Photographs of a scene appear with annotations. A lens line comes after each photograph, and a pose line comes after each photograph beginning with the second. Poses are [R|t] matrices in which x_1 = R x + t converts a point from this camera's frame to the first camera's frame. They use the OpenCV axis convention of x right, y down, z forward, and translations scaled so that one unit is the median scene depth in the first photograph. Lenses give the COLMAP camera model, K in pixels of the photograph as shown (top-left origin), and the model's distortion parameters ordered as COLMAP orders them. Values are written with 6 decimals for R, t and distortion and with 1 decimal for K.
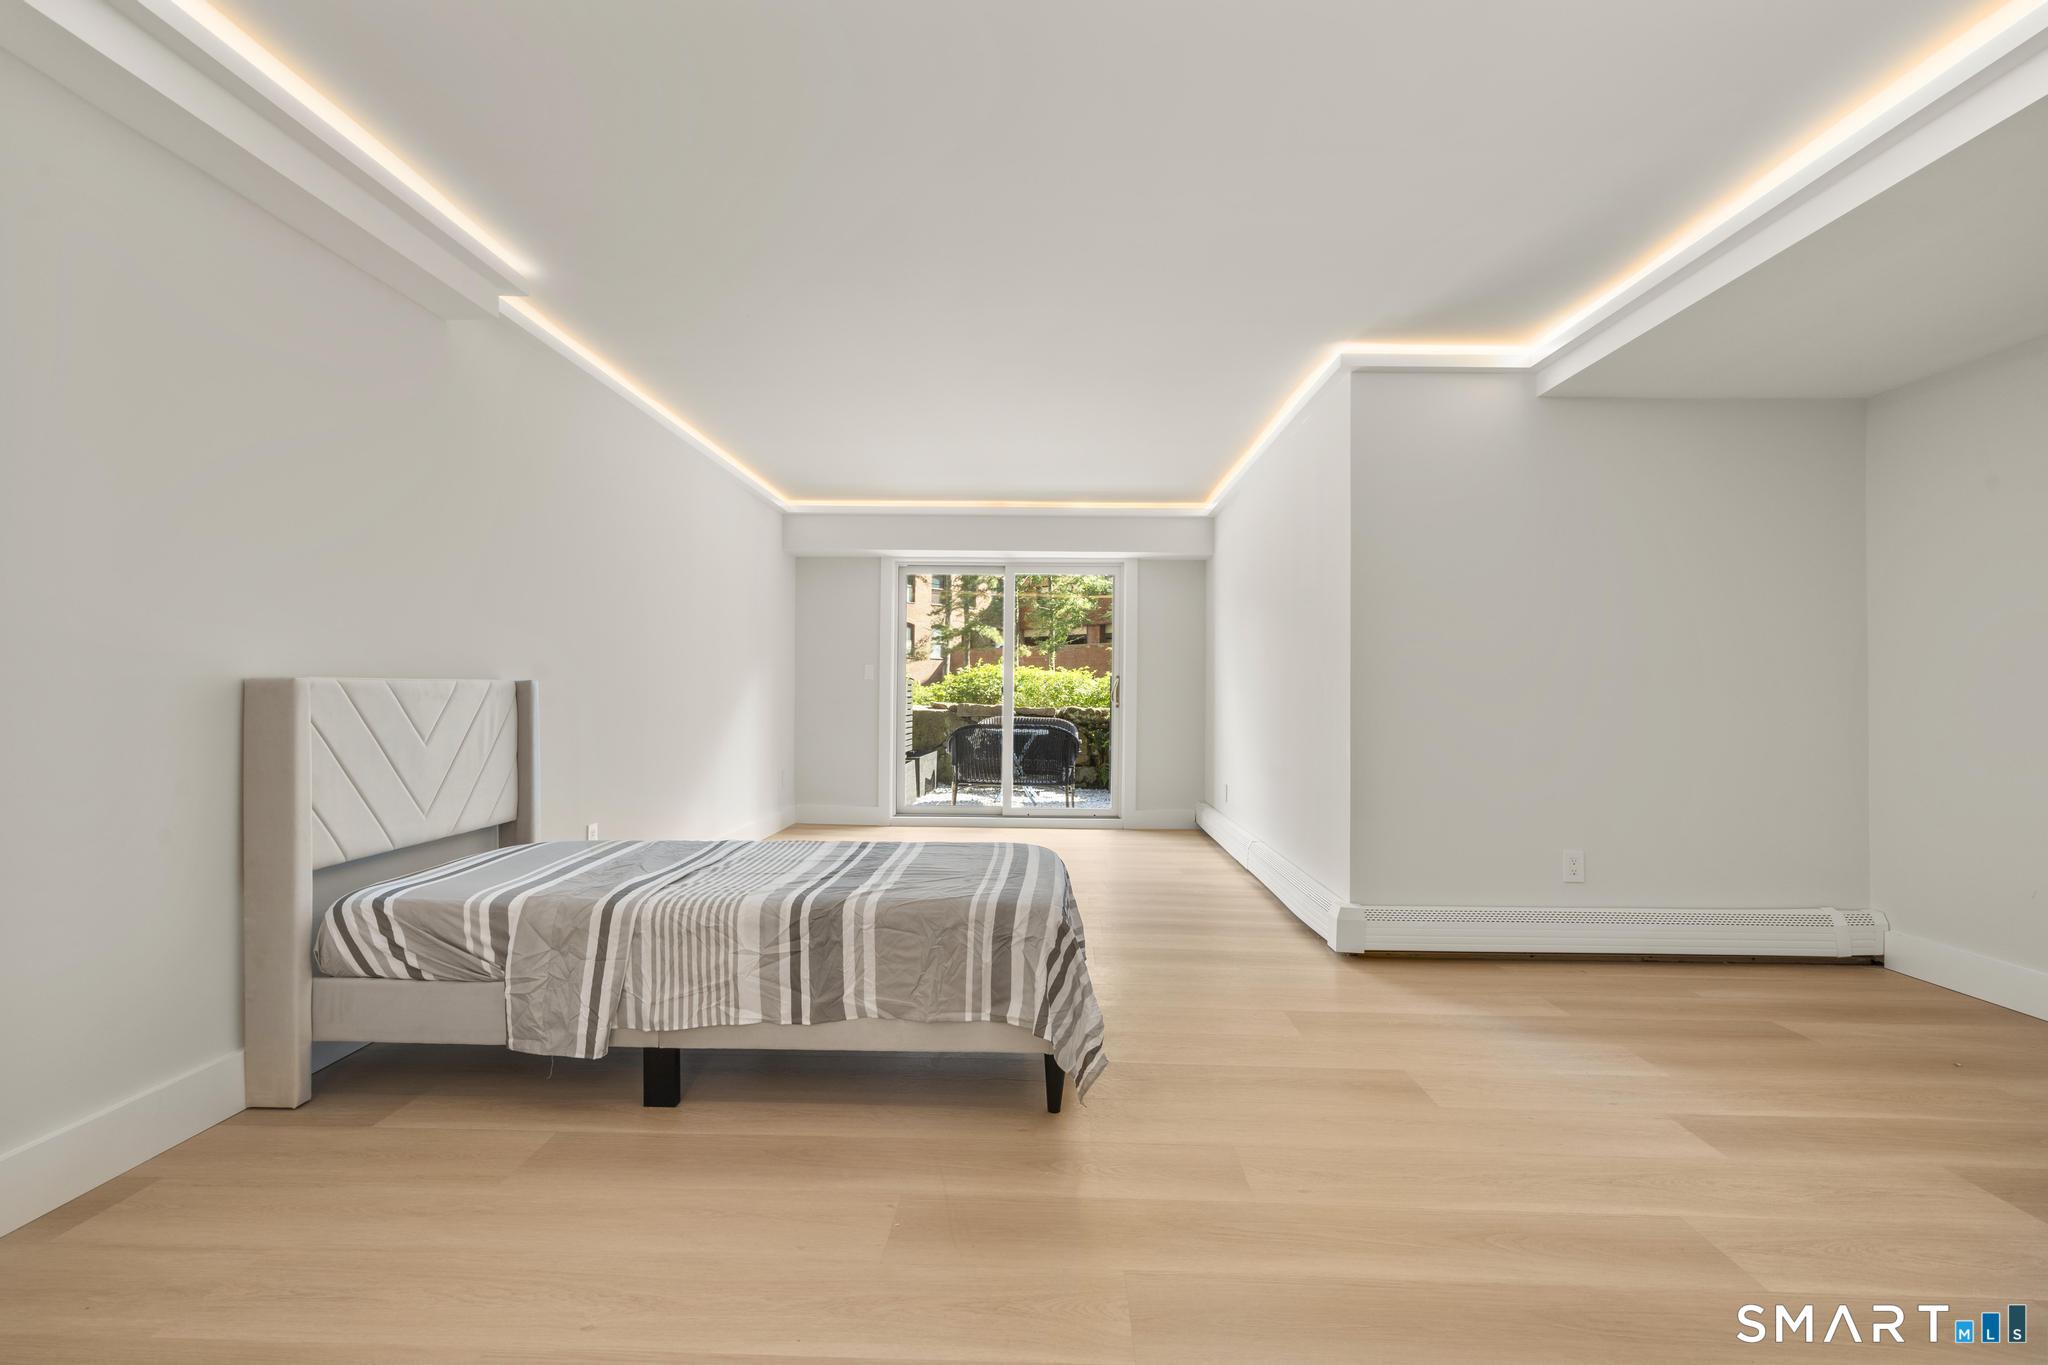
lens RADIAL K [[919.8, 0, 1024.6], [0, 919.8, 690.0], [0, 0, 1]] dist [0.000450, -0.000980]
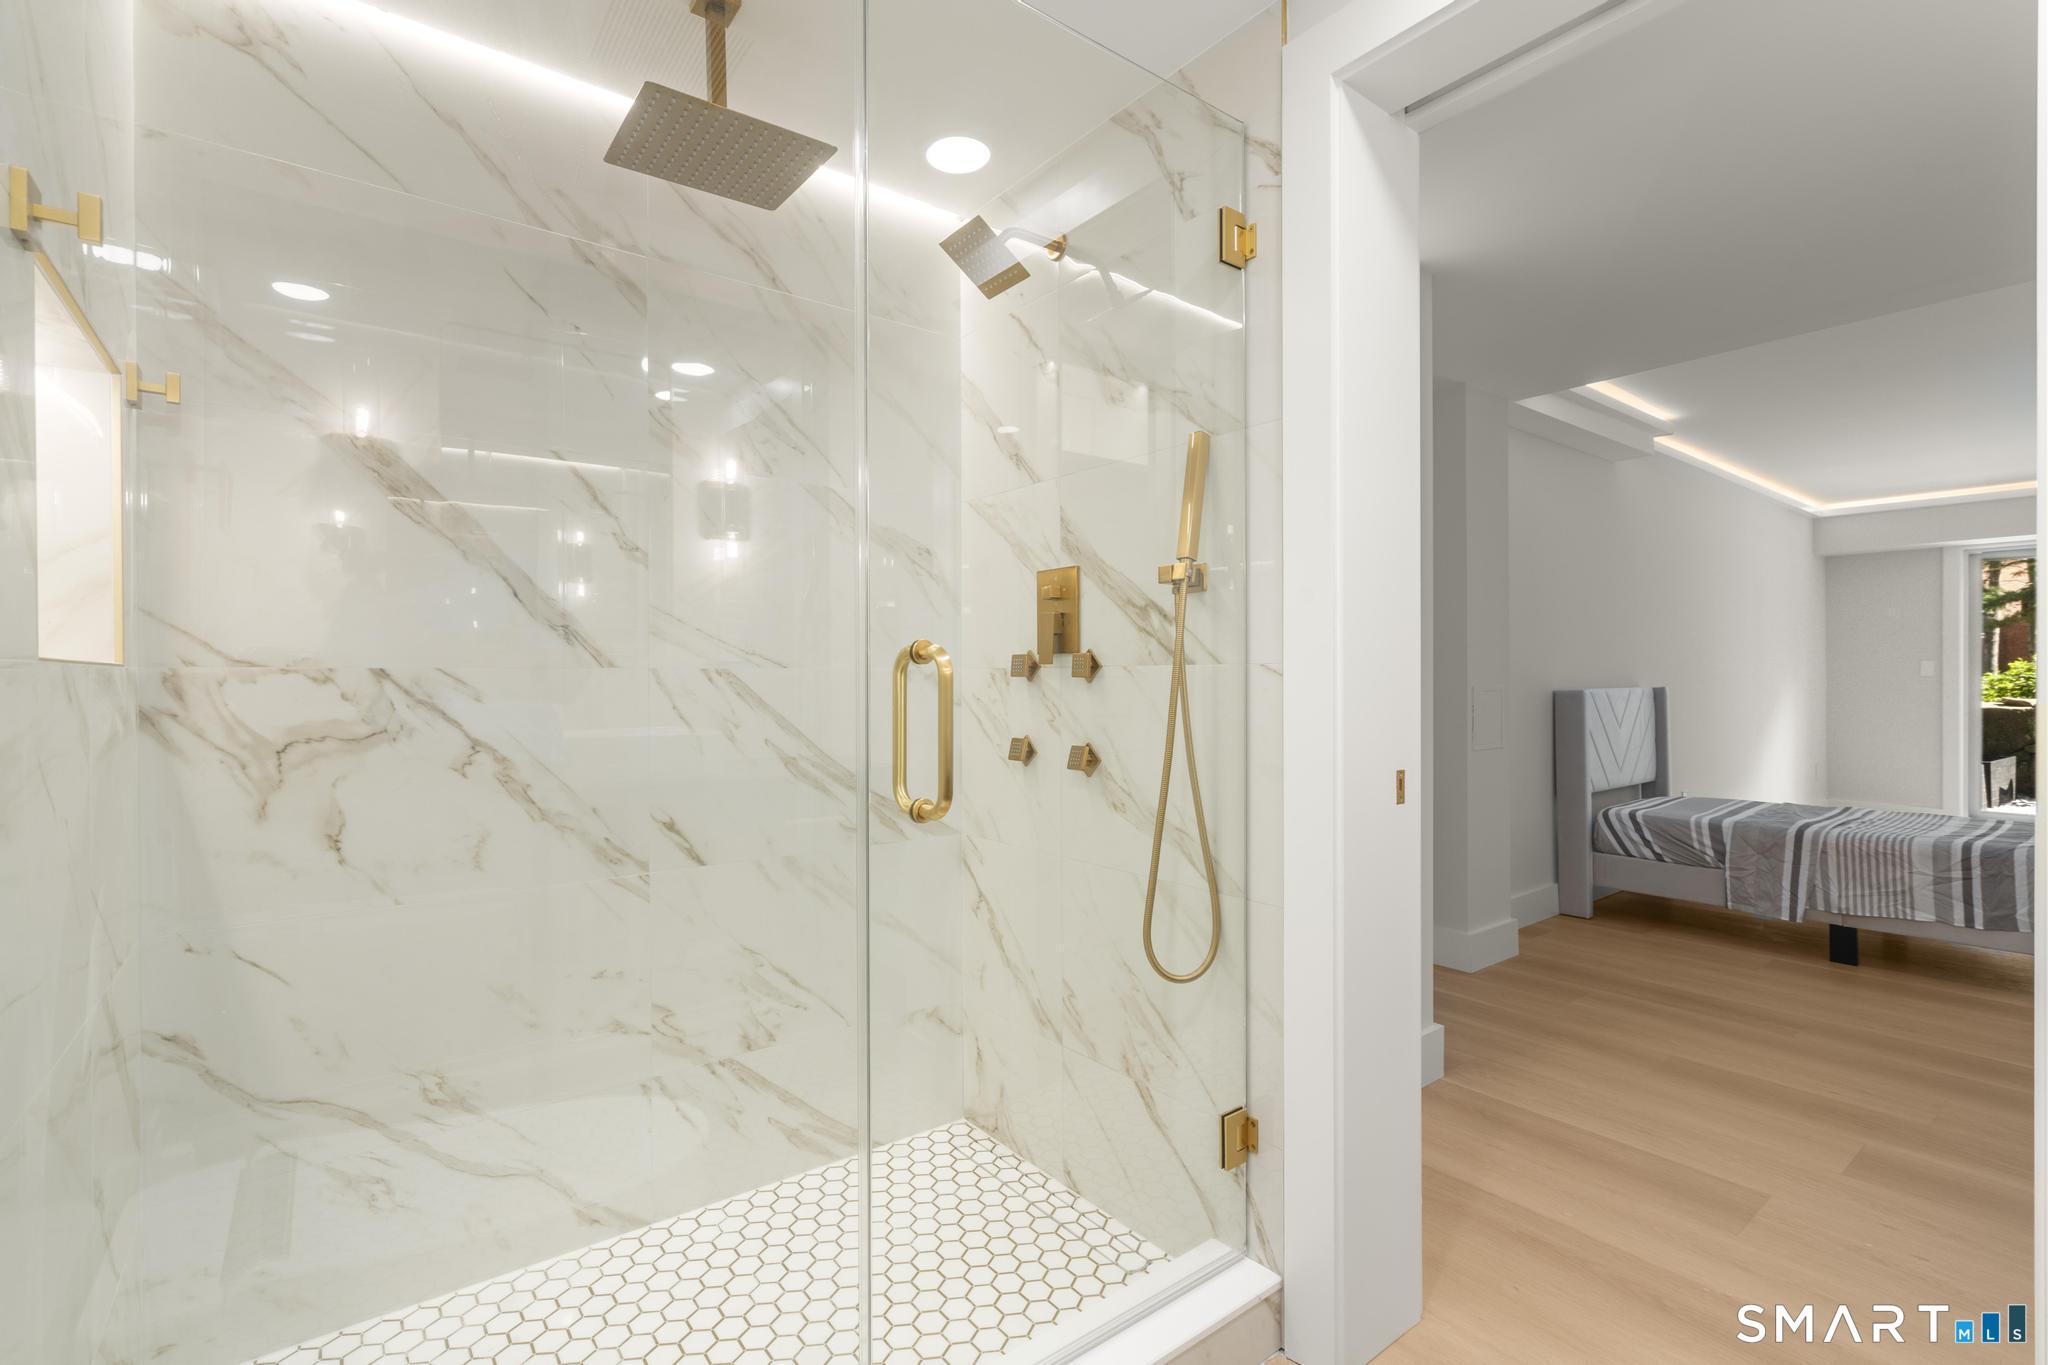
lens RADIAL K [[919.8, 0, 1018.0], [0, 919.8, 676.5], [0, 0, 1]] dist [0.000450, -0.000980]
pose [[0.627296, -0.009055, -0.778728, -0.054013], [0.006997, 0.999958, -0.005991, -0.037922], [0.778749, -0.001691, 0.627333, -1.081092]]
